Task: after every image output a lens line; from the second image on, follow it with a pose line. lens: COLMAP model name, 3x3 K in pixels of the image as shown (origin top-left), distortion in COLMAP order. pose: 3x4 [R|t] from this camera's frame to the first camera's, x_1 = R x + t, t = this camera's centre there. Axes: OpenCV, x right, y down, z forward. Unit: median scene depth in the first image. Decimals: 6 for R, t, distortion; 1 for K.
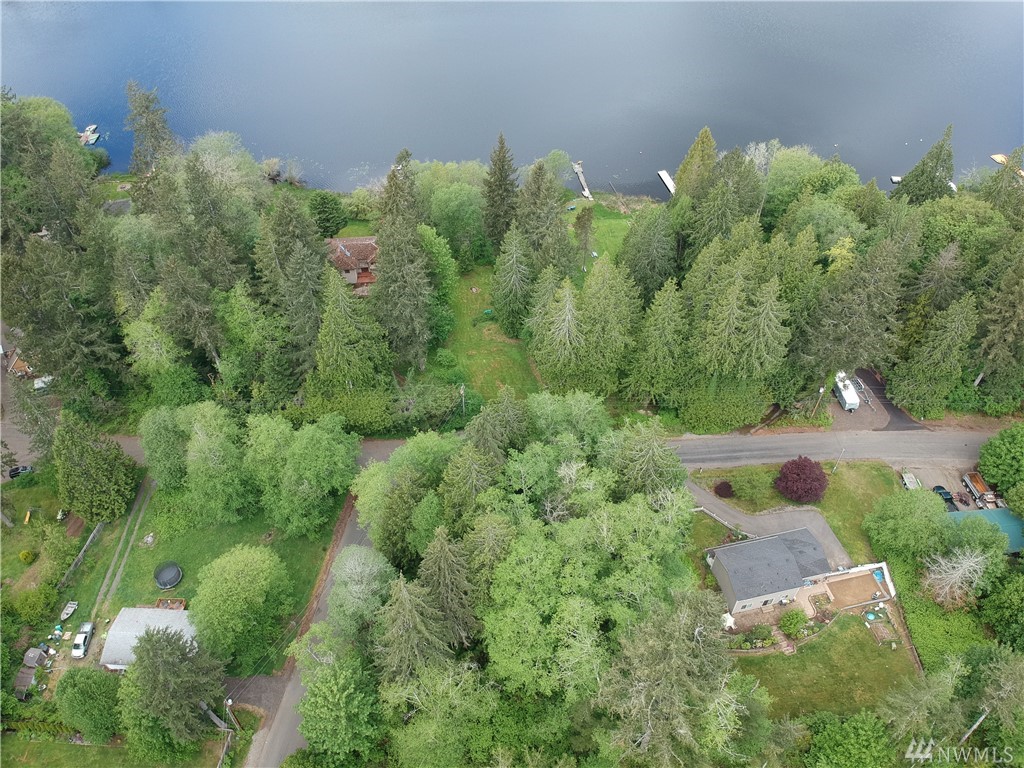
lens RADIAL K [[745.6, 0, 511.7], [0, 745.6, 377.4], [0, 0, 1]] dist [0.057040, -0.117932]
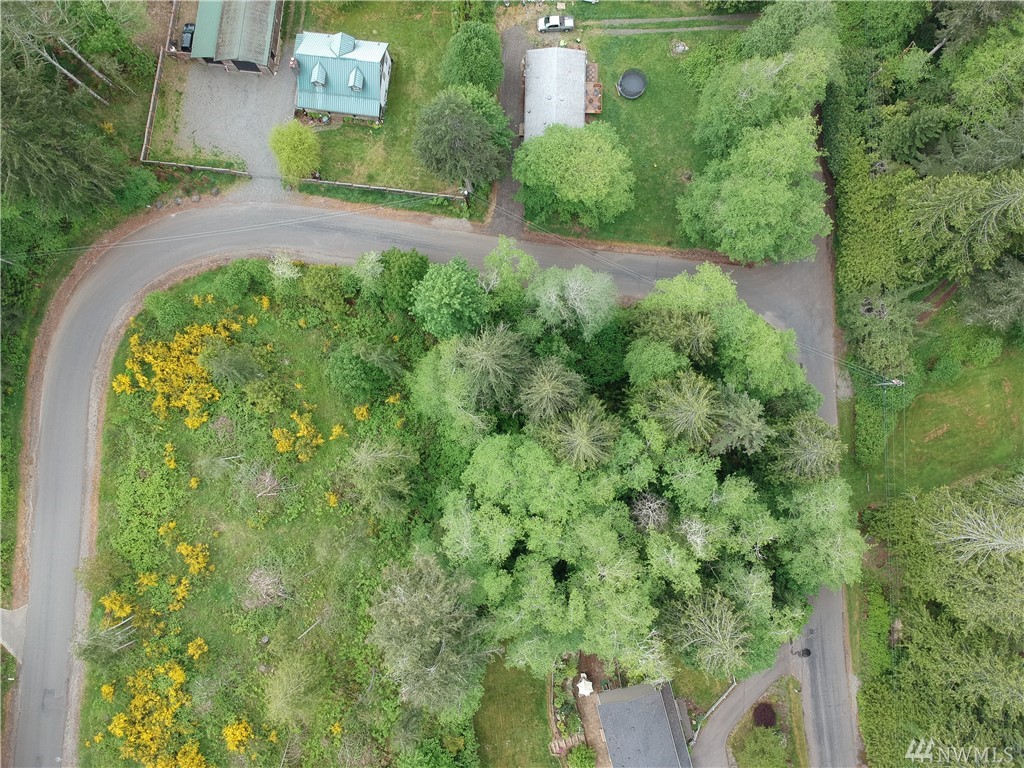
lens RADIAL K [[745.6, 0, 511.6], [0, 745.6, 381.5], [0, 0, 1]] dist [0.057040, -0.117932]
pose [[0.021551, 0.998208, -0.055824, -0.039003], [-0.712561, 0.054503, 0.699490, -0.254450], [0.701279, 0.024703, 0.712459, 0.232928]]
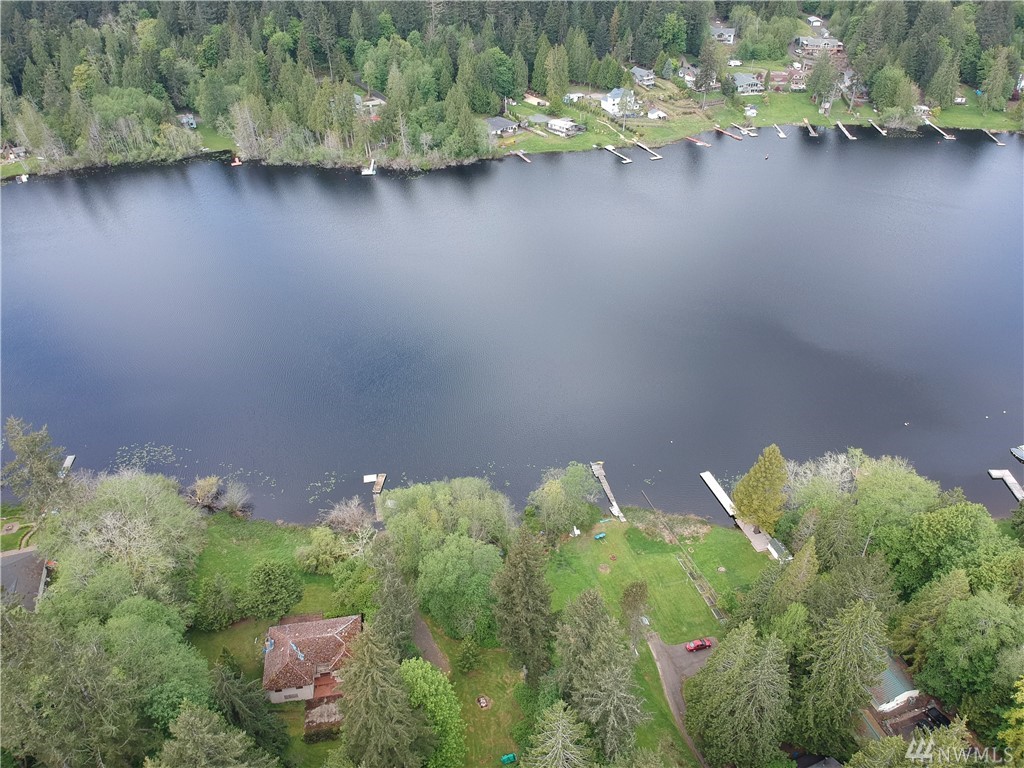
lens RADIAL K [[745.6, 0, 510.6], [0, 745.6, 371.9], [0, 0, 1]] dist [0.057040, -0.117932]
pose [[0.998484, -0.038940, 0.038891, -0.061154], [0.046371, 0.975856, -0.213436, -0.408079], [-0.029641, 0.214916, 0.976183, 0.384191]]
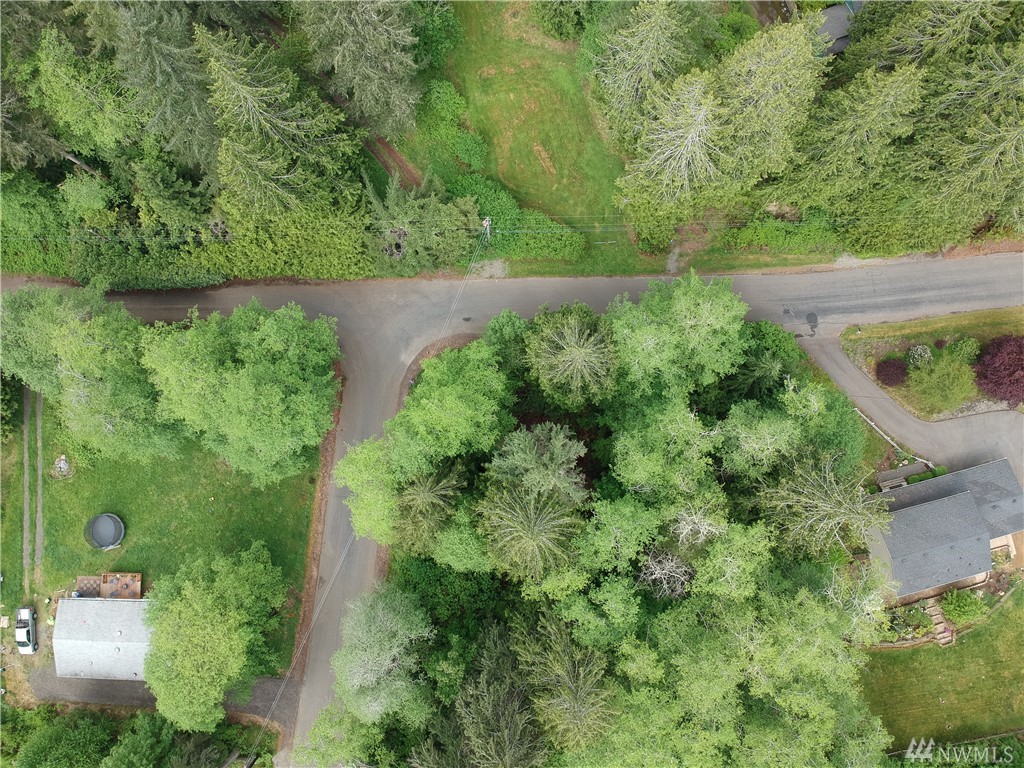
lens RADIAL K [[745.6, 0, 511.3], [0, 745.6, 375.0], [0, 0, 1]] dist [0.057040, -0.117932]
pose [[0.999475, -0.032125, -0.004099, -0.054294], [0.027408, 0.771638, 0.635472, -0.296716], [-0.017251, -0.635251, 0.772113, 0.512833]]
